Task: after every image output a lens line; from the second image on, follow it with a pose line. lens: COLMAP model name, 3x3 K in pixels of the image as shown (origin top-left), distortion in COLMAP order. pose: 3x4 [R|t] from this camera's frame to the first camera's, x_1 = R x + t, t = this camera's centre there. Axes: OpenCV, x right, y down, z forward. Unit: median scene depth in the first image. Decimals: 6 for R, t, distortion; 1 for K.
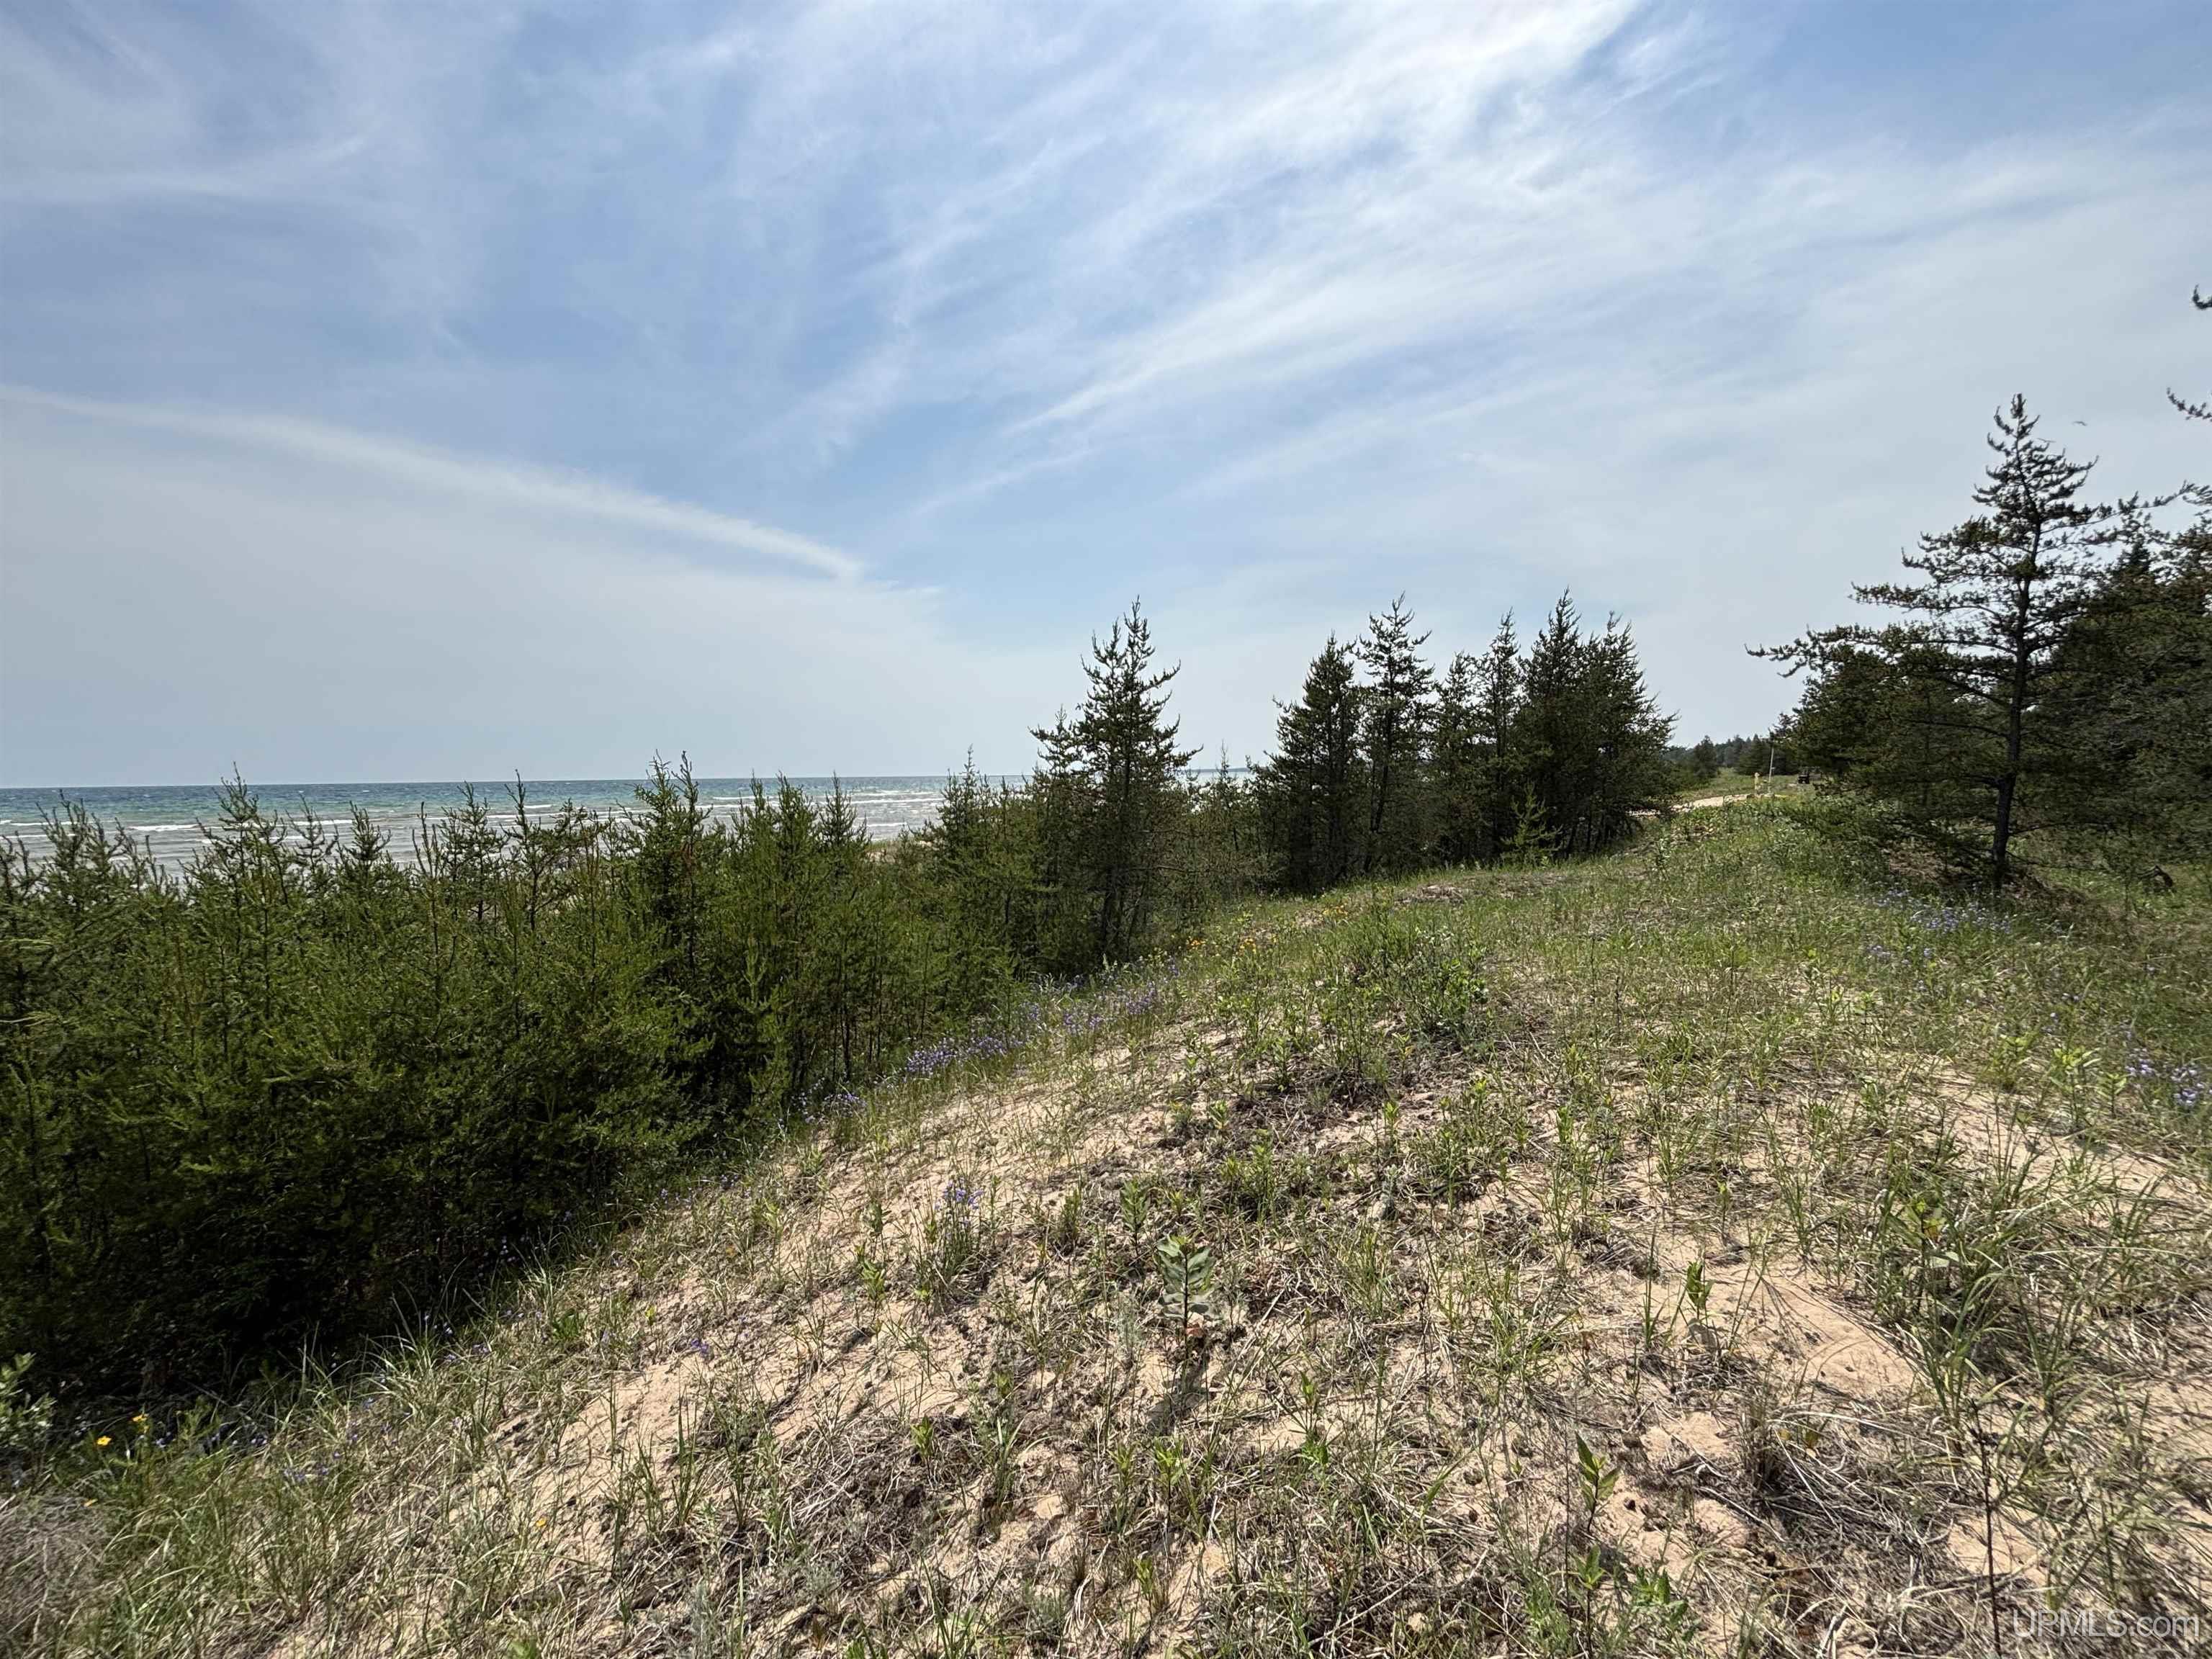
lens RADIAL K [[892.2, 0, 1119.0], [0, 892.2, 821.4], [0, 0, 1]] dist [0.003969, 0.000088]
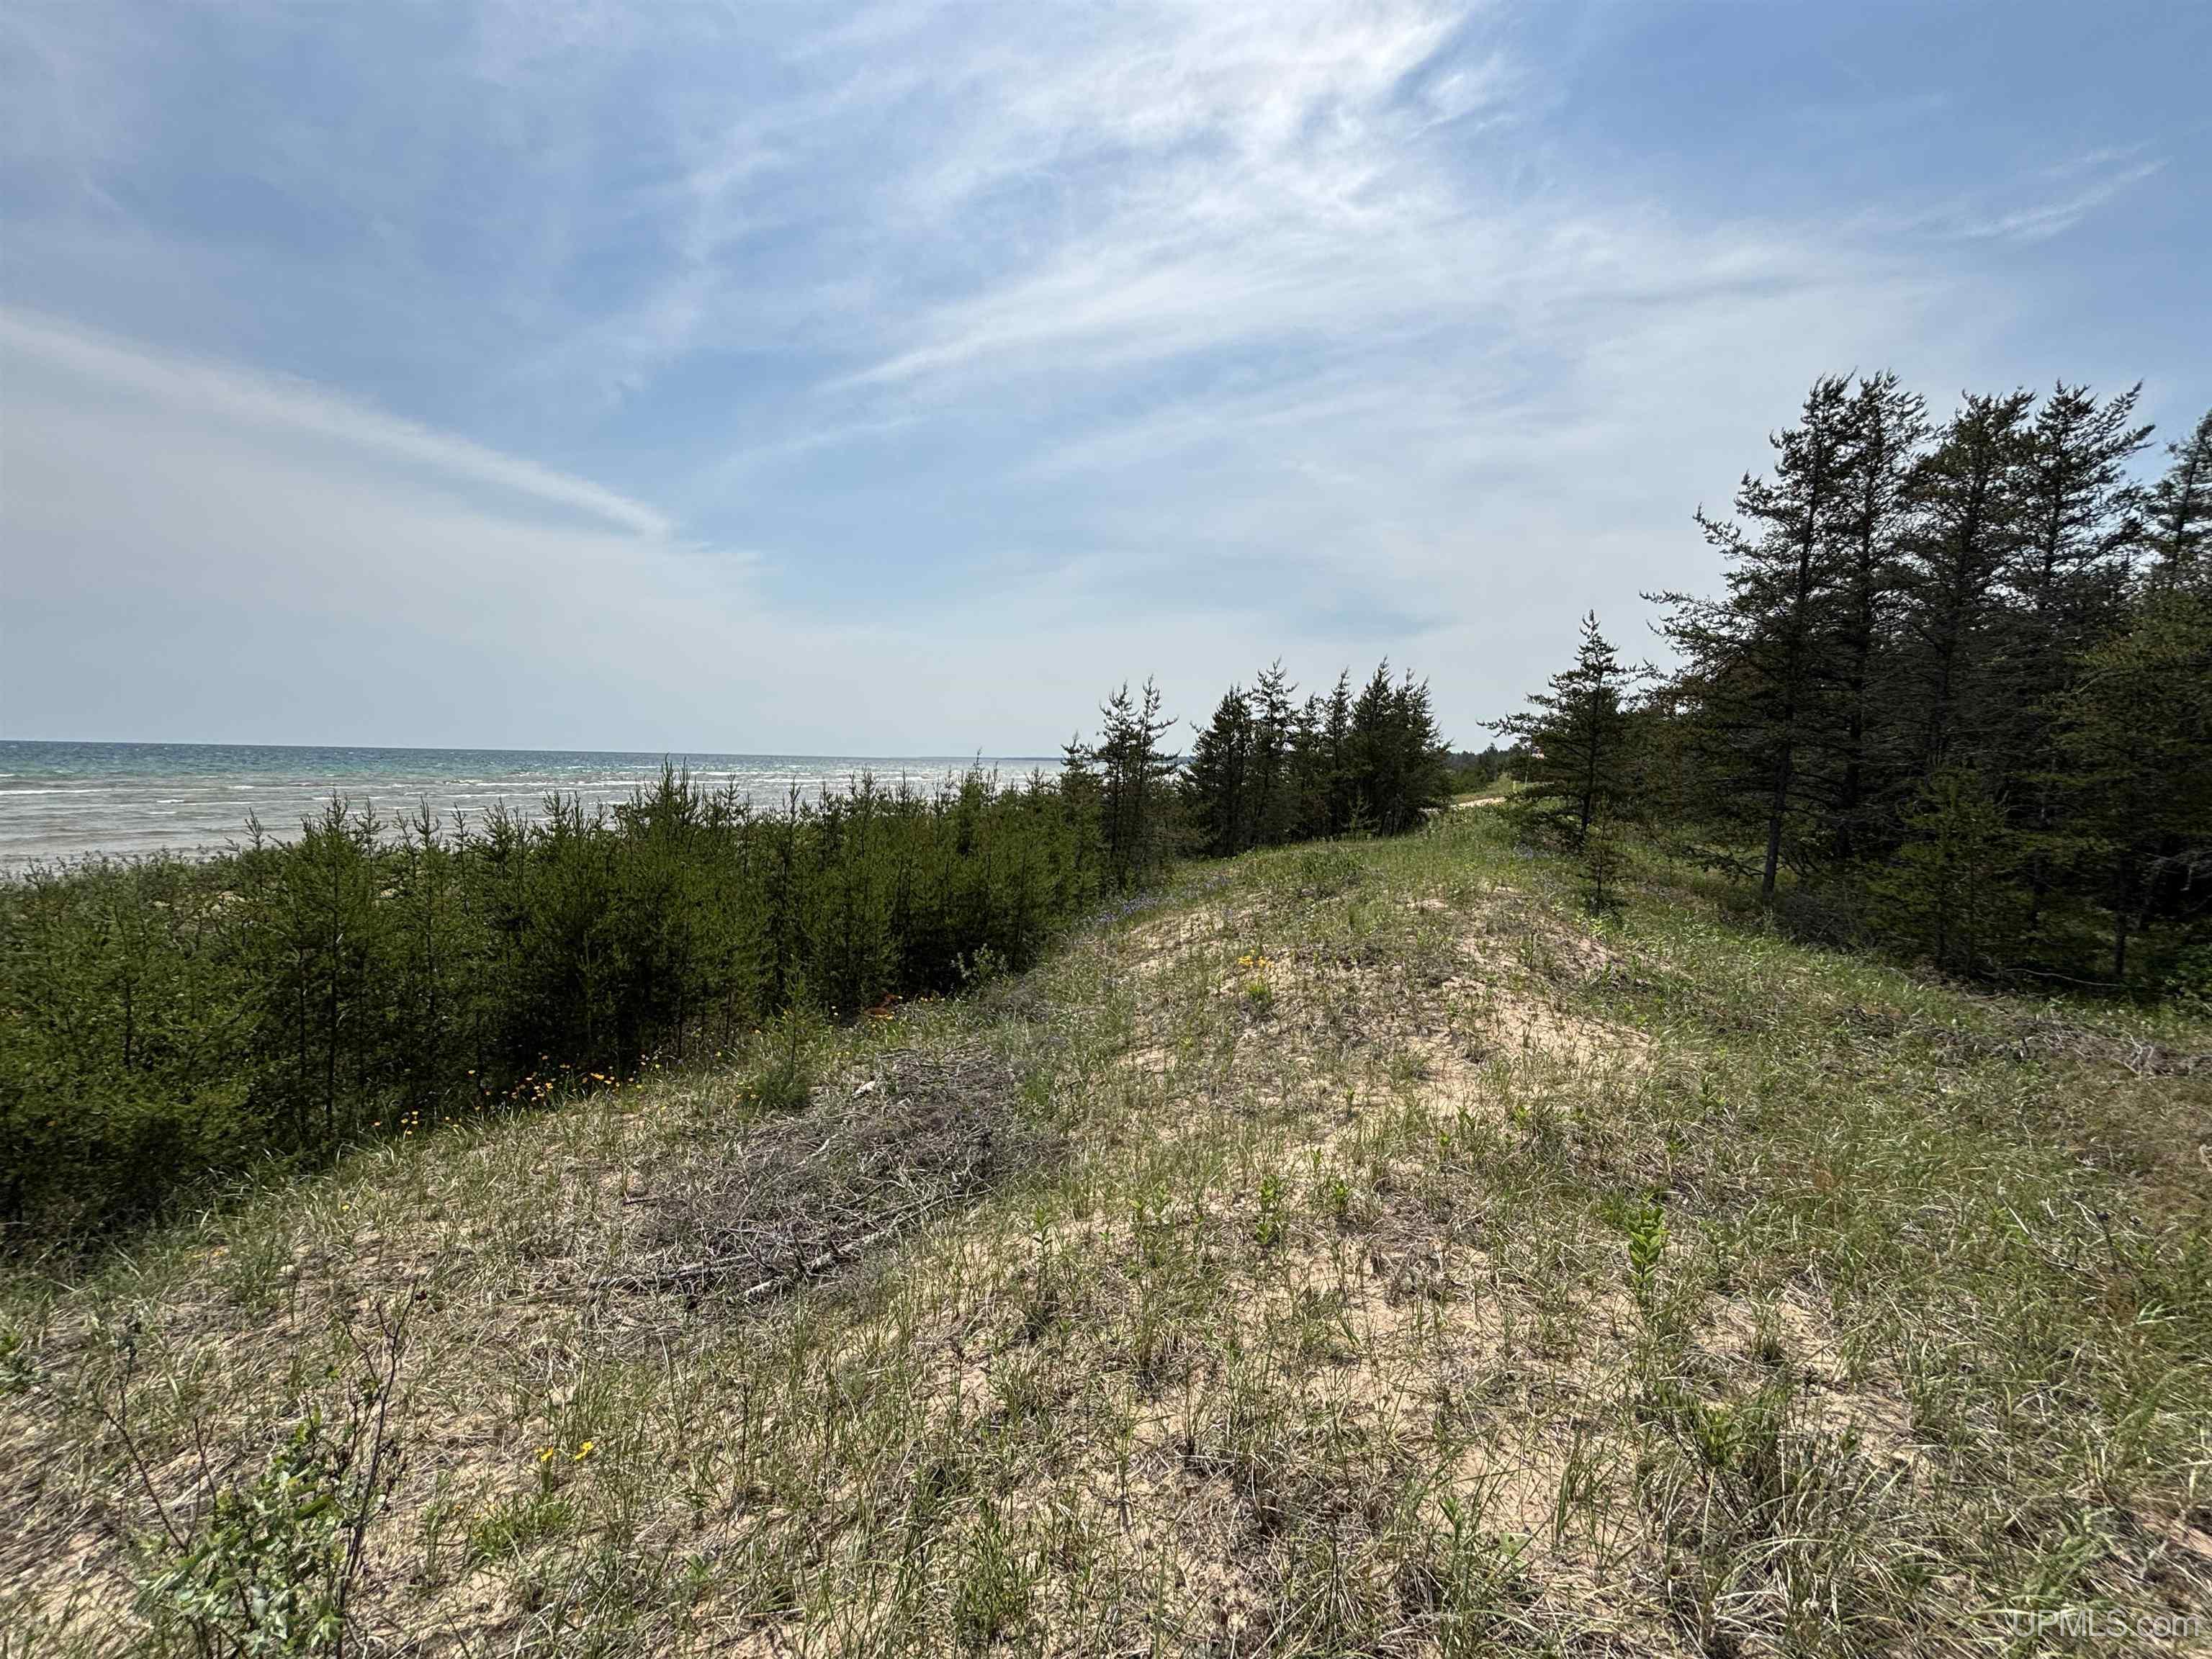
lens RADIAL K [[892.2, 0, 1097.9], [0, 892.2, 835.7], [0, 0, 1]] dist [0.003969, 0.000088]
pose [[0.984845, 0.014927, 0.172796, -0.228104], [-0.020516, 0.999321, 0.030606, 0.001821], [-0.172222, -0.033687, 0.984482, -0.408449]]
